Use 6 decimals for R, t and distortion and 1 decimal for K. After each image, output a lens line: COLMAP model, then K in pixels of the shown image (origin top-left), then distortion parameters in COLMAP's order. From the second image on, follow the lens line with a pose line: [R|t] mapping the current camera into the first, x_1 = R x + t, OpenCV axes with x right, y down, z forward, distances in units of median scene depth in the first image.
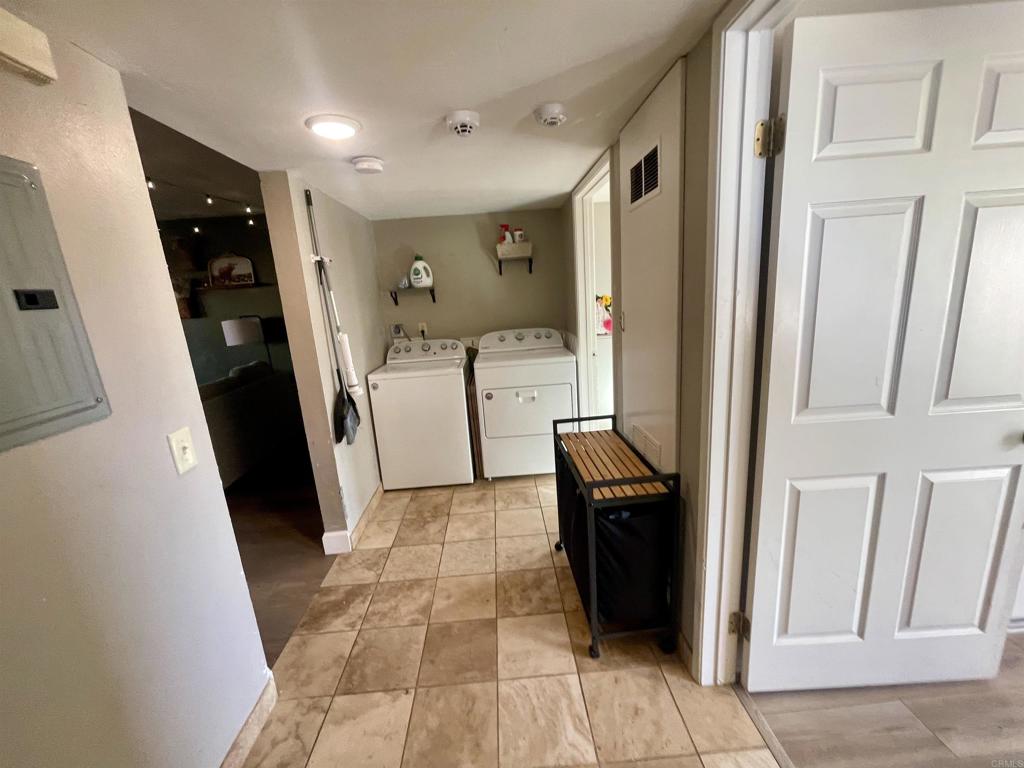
lens RADIAL K [[413.0, 0, 507.0], [0, 413.0, 378.8], [0, 0, 1]] dist [-0.001517, 0.001181]
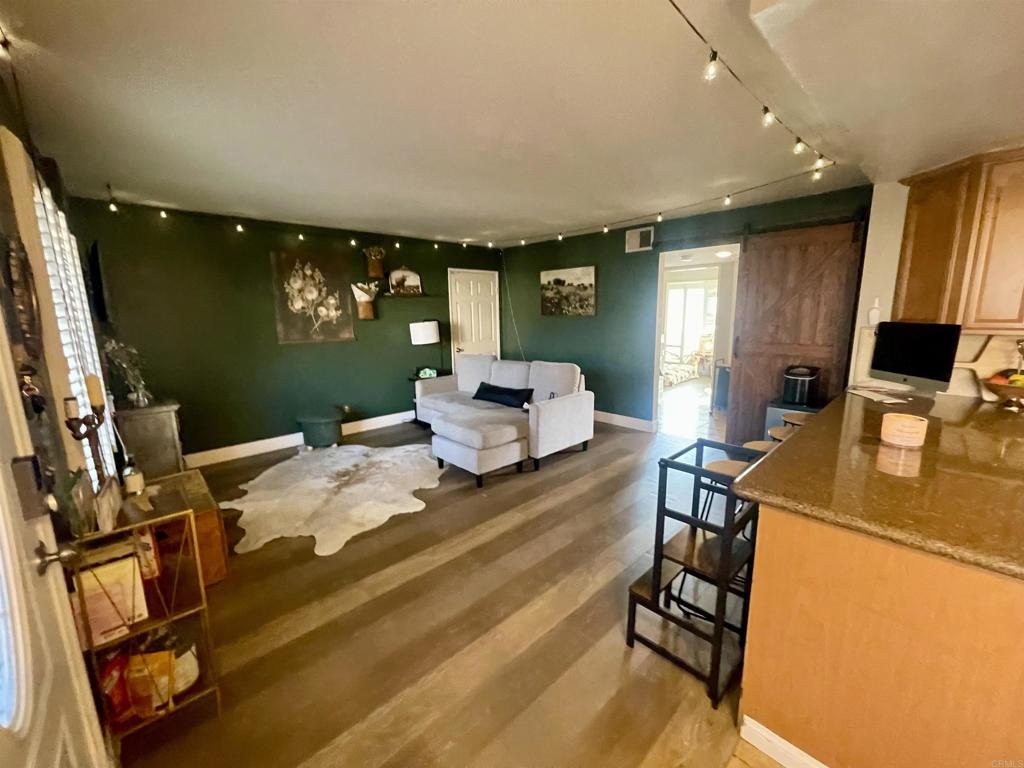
lens RADIAL K [[413.0, 0, 511.9], [0, 413.0, 385.9], [0, 0, 1]] dist [-0.001517, 0.001181]
pose [[0.751345, -0.057552, 0.657395, -1.919967], [0.101840, 0.994368, -0.029342, 0.155137], [-0.652004, 0.088995, 0.752974, -0.088303]]
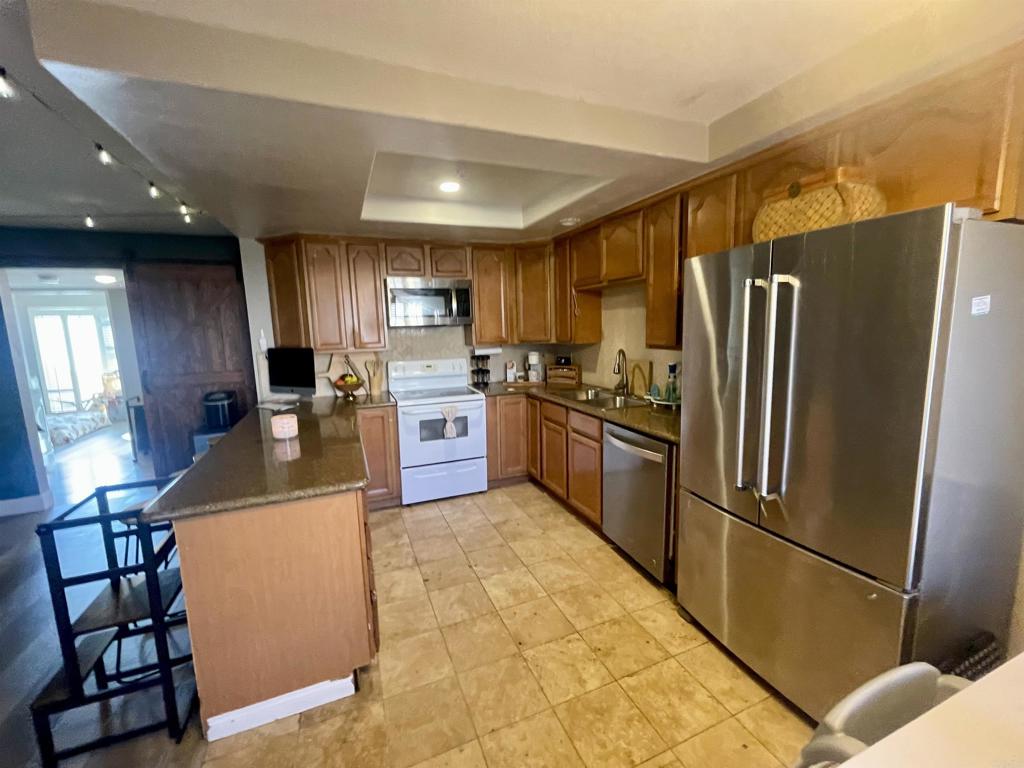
lens RADIAL K [[413.0, 0, 502.9], [0, 413.0, 385.0], [0, 0, 1]] dist [-0.001517, 0.001181]
pose [[-0.328290, -0.051634, 0.943165, -1.981315], [0.257734, 0.955720, 0.142031, 0.168947], [-0.908735, 0.289713, -0.300446, -0.145278]]
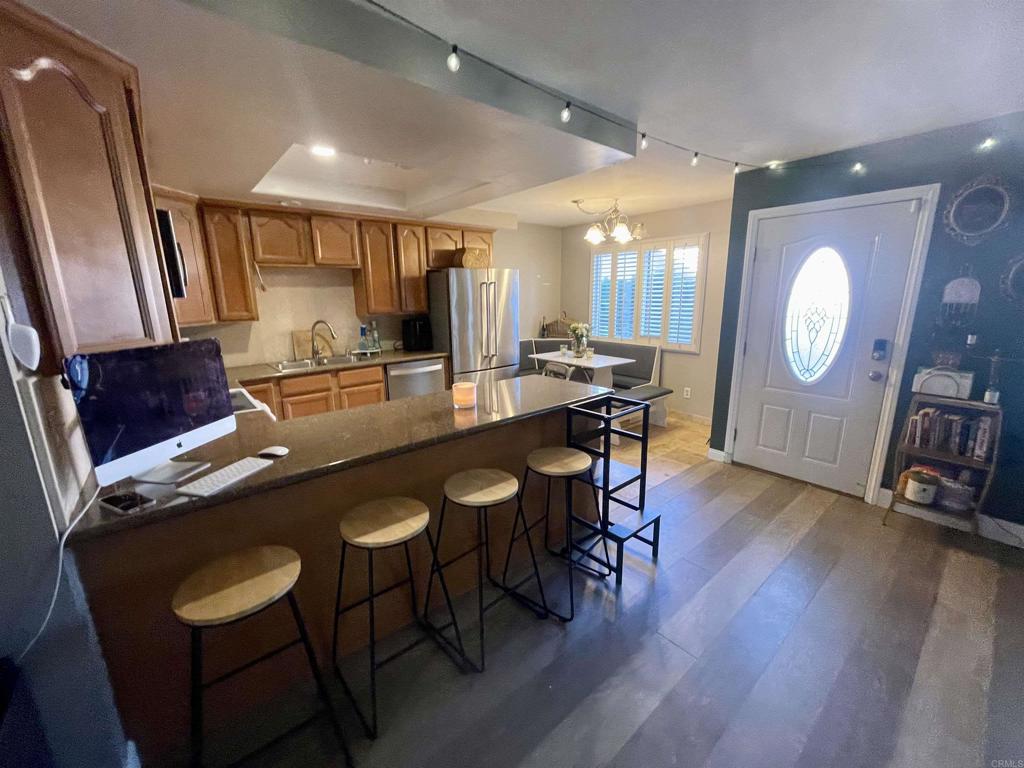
lens RADIAL K [[413.0, 0, 506.4], [0, 413.0, 380.7], [0, 0, 1]] dist [-0.001517, 0.001181]
pose [[-0.793735, 0.210892, -0.570534, -0.756662], [-0.057401, 0.907816, 0.415422, -0.095577], [0.605549, 0.362484, -0.708460, 0.585757]]
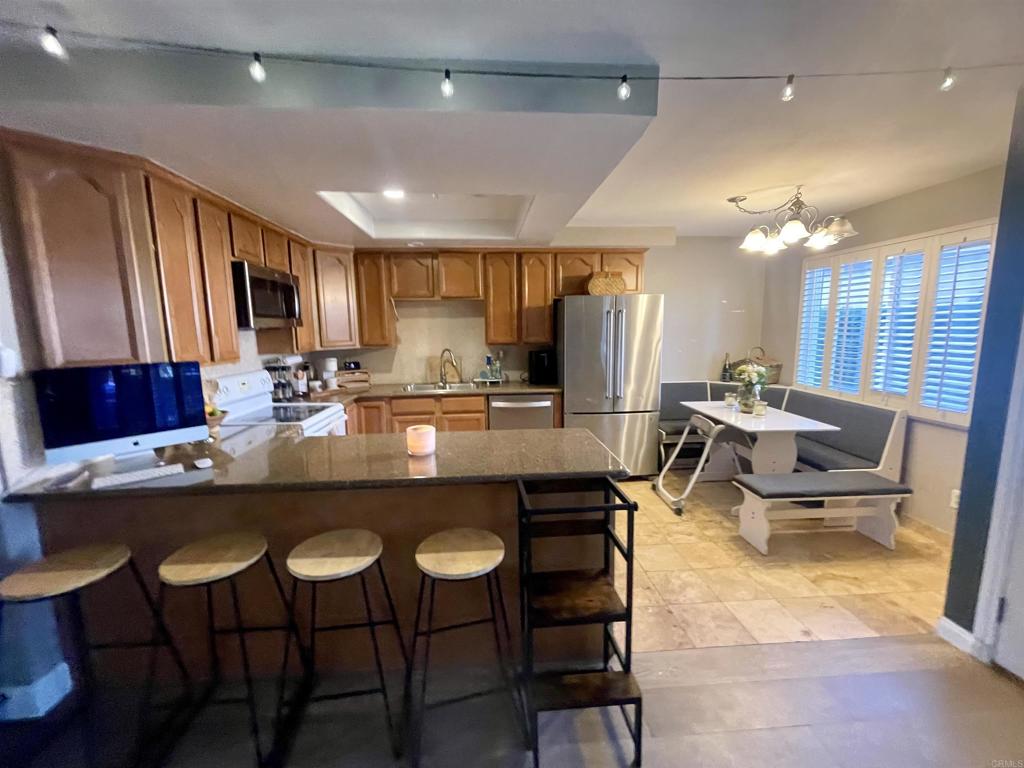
lens RADIAL K [[413.0, 0, 515.5], [0, 413.0, 381.8], [0, 0, 1]] dist [-0.001517, 0.001181]
pose [[-0.995787, 0.090427, -0.015199, -1.279816], [0.079564, 0.934486, 0.346996, -0.054615], [0.045581, 0.344324, -0.937744, 0.603692]]
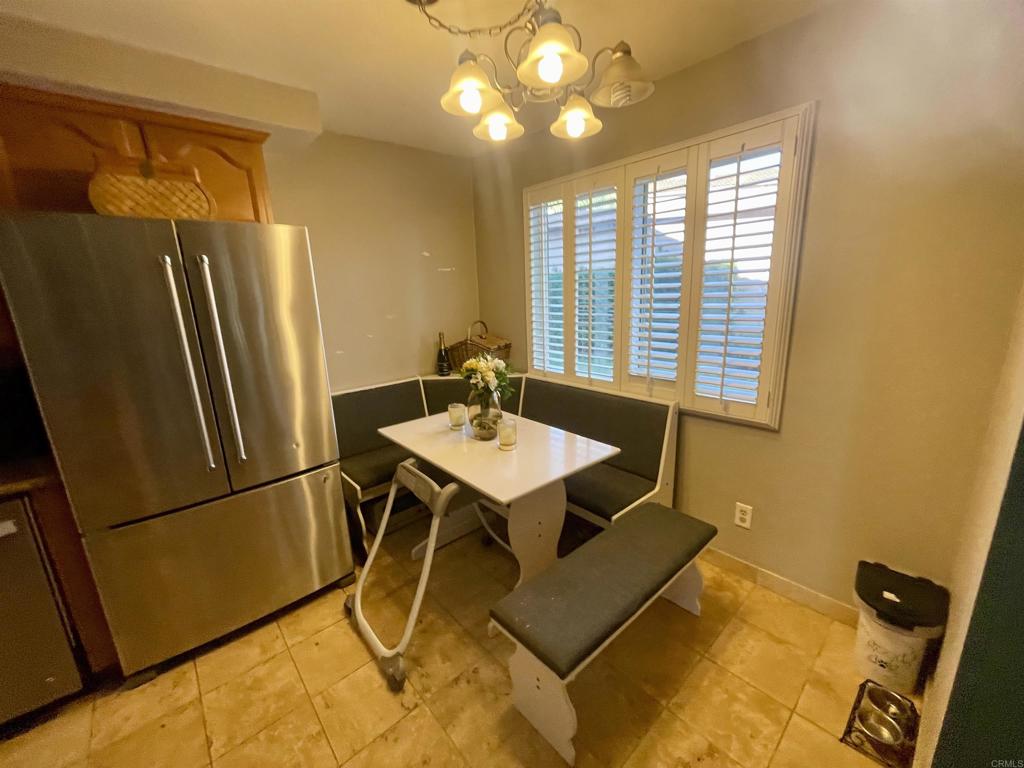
lens RADIAL K [[413.0, 0, 507.0], [0, 413.0, 379.8], [0, 0, 1]] dist [-0.001517, 0.001181]
pose [[-0.777052, 0.240429, -0.581708, -1.596154], [-0.037469, 0.904866, 0.424045, 0.105594], [0.628320, 0.351301, -0.694119, 0.027418]]
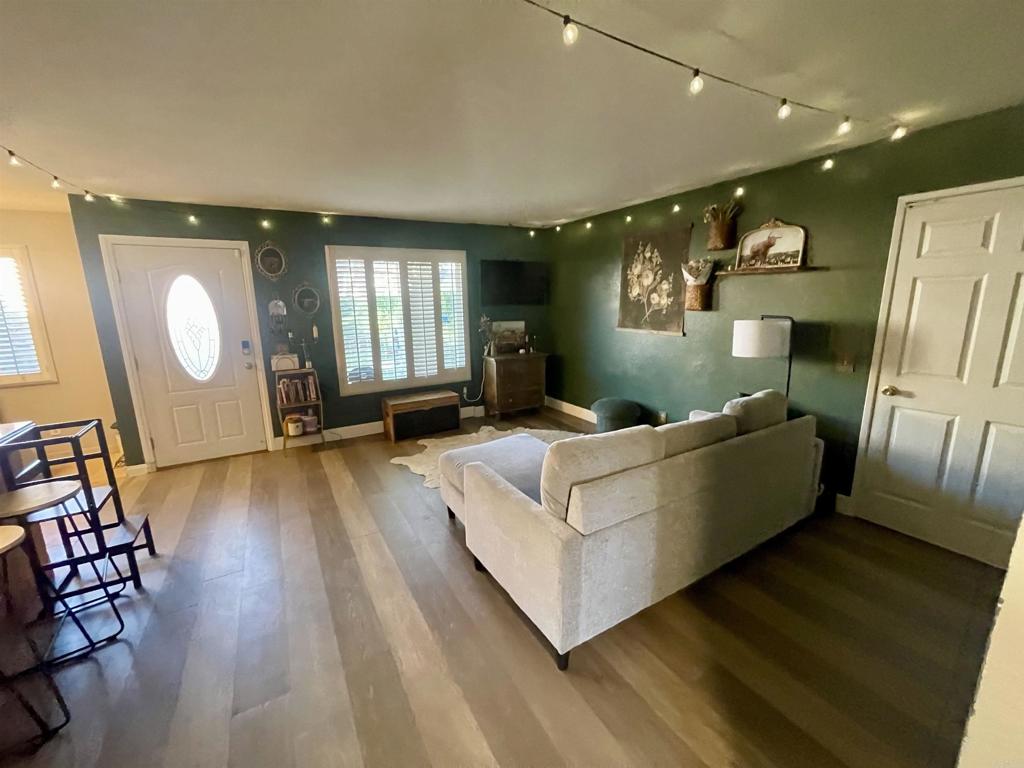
lens RADIAL K [[413.0, 0, 509.7], [0, 413.0, 383.8], [0, 0, 1]] dist [-0.001517, 0.001181]
pose [[0.468696, 0.242379, -0.849457, -0.368036], [-0.203857, 0.965342, 0.162965, -0.106082], [0.859515, 0.096787, 0.501862, 0.485047]]
